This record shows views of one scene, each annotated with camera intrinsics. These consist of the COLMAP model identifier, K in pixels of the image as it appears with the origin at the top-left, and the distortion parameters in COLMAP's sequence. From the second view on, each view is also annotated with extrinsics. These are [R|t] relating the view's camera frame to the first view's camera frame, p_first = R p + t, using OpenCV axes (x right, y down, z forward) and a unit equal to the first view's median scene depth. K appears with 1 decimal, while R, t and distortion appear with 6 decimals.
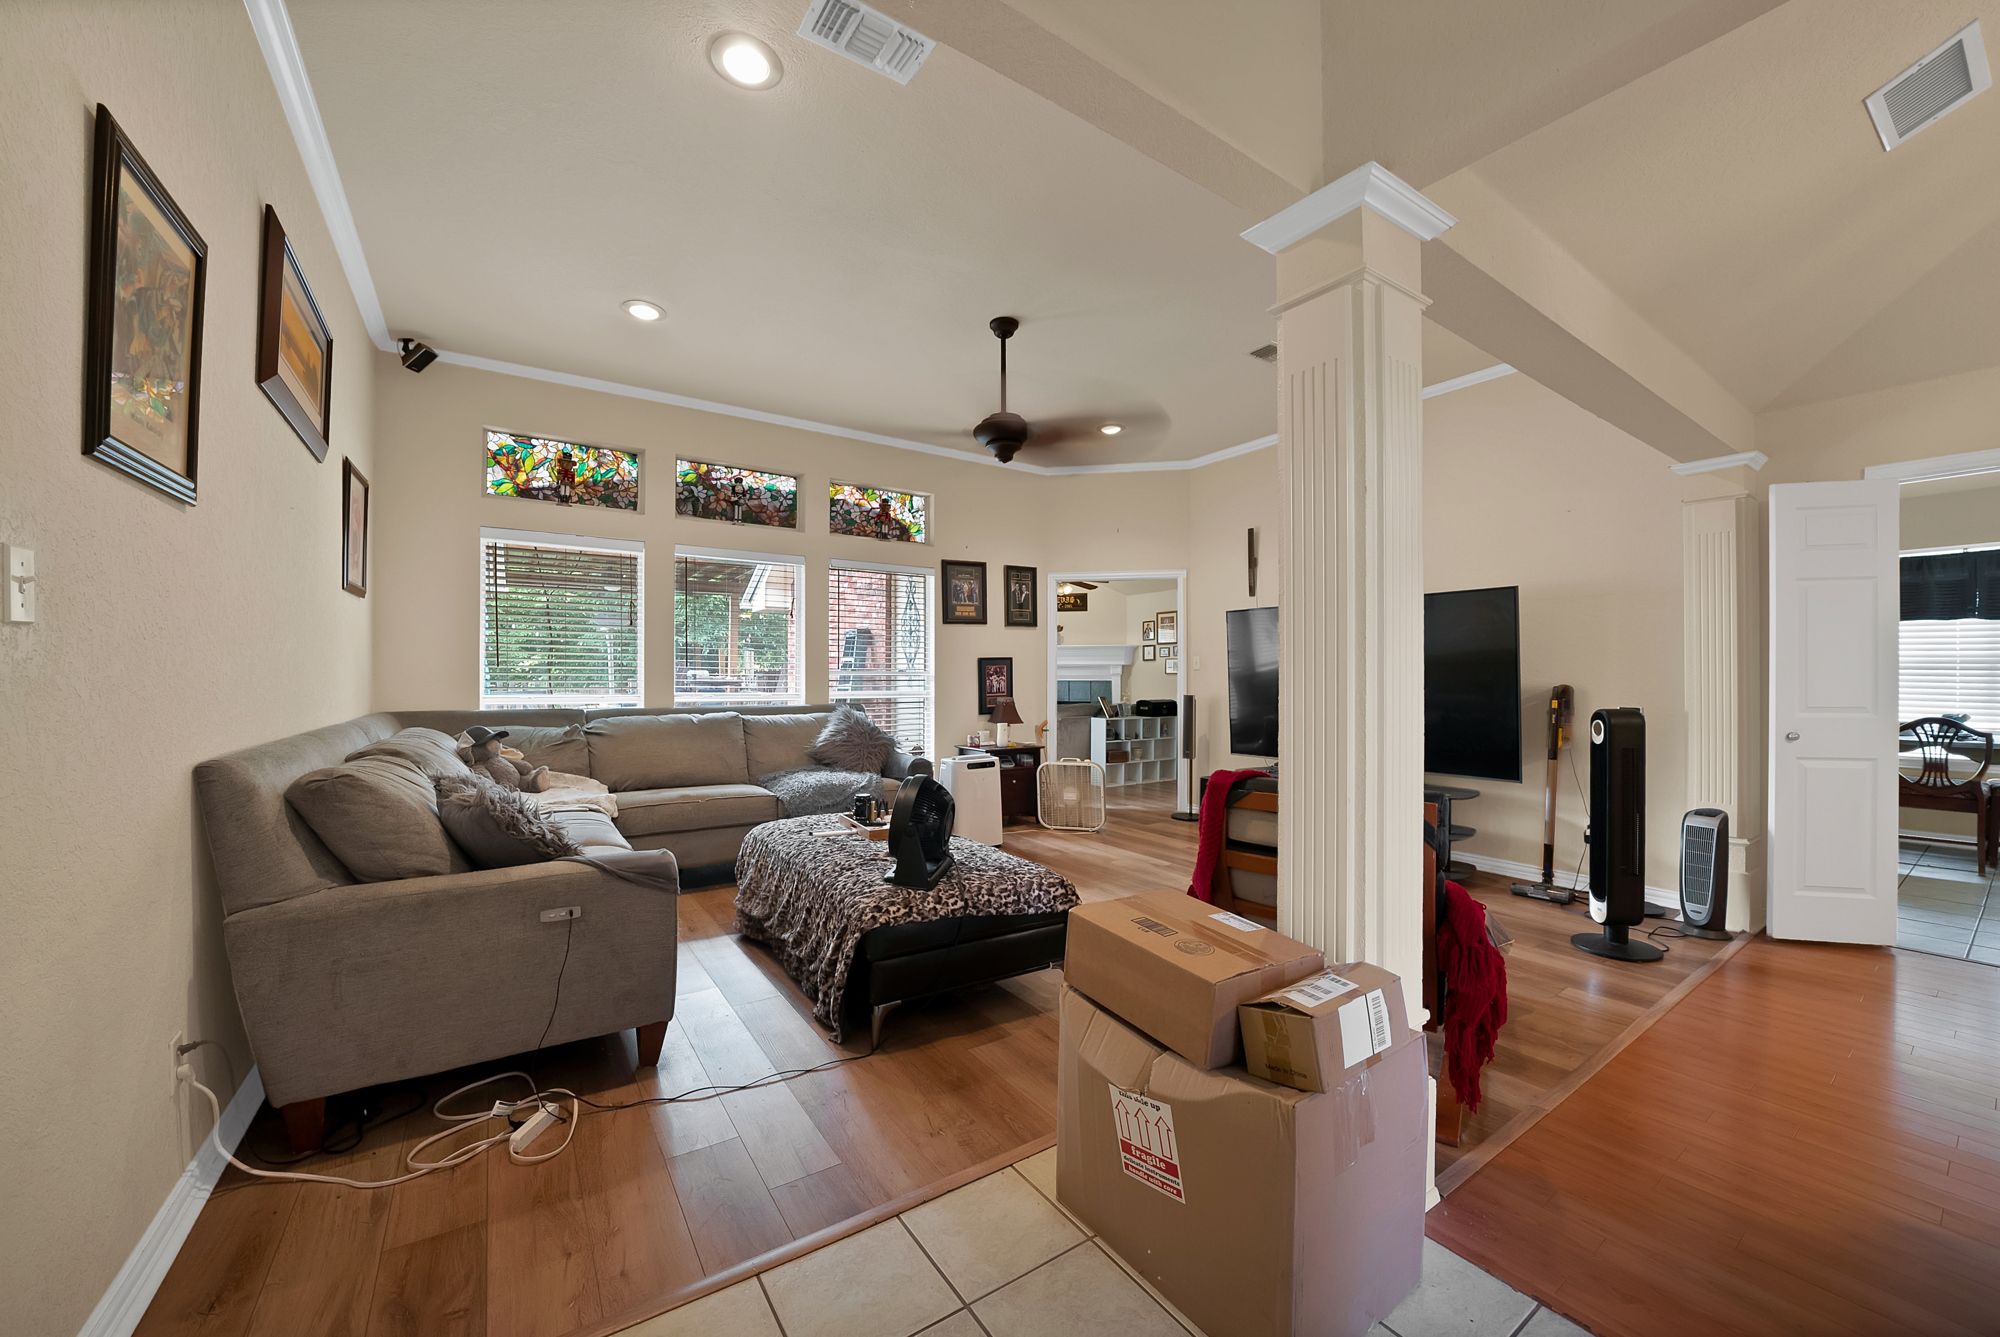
lens RADIAL K [[724.2, 0, 1004.6], [0, 724.2, 686.8], [0, 0, 1]] dist [-0.021624, 0.001741]
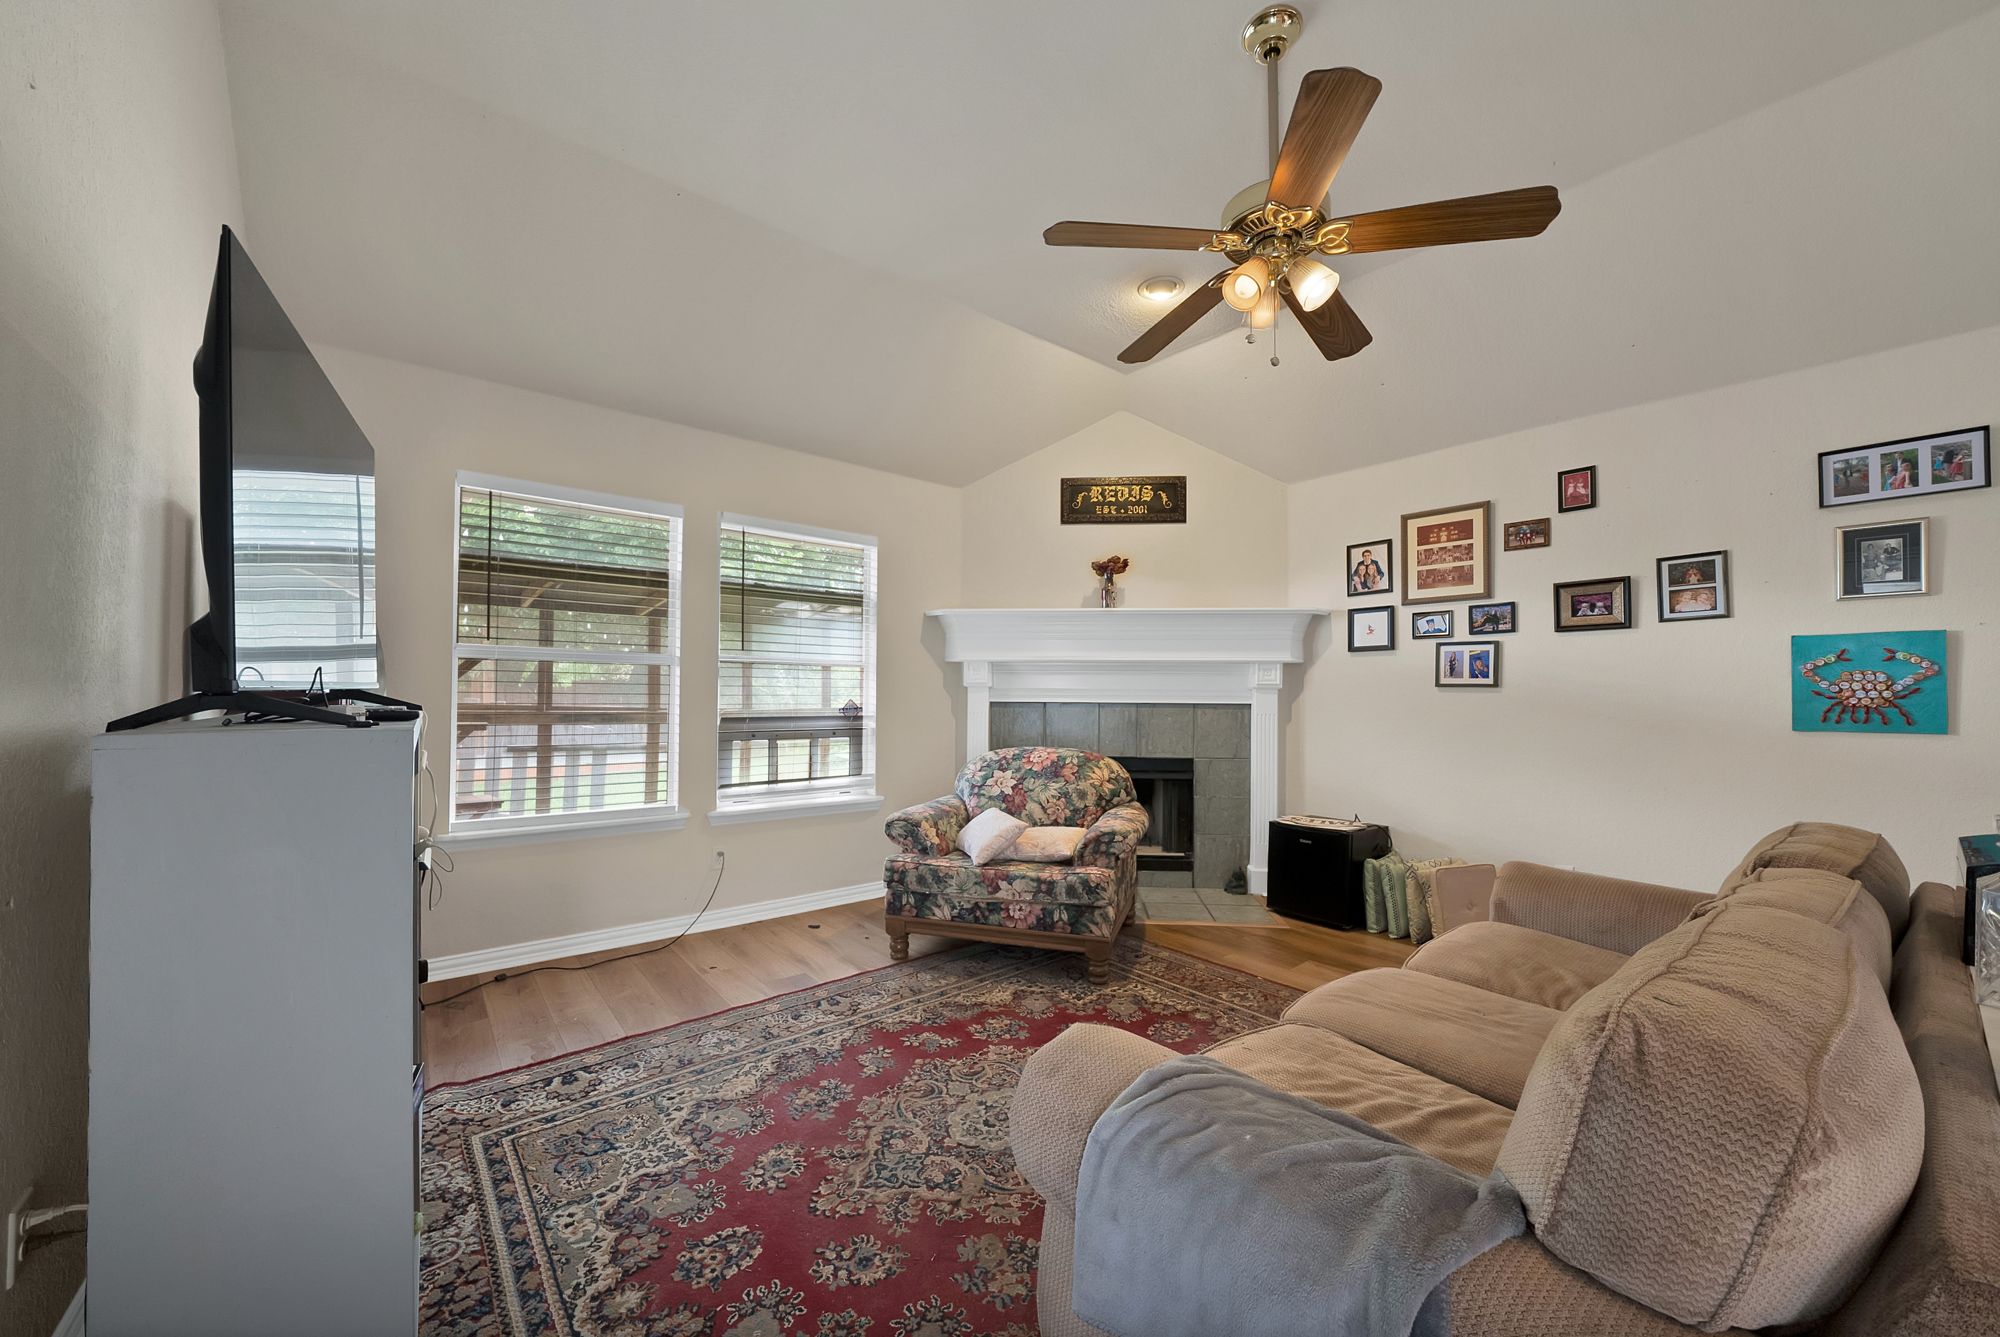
lens RADIAL K [[724.2, 0, 1004.6], [0, 724.2, 686.8], [0, 0, 1]] dist [-0.021624, 0.001741]
pose [[0.995015, 0.009468, 0.099275, -0.029444], [-0.007615, 0.999790, -0.019030, -0.012675], [-0.099434, 0.018180, 0.994878, 0.896774]]
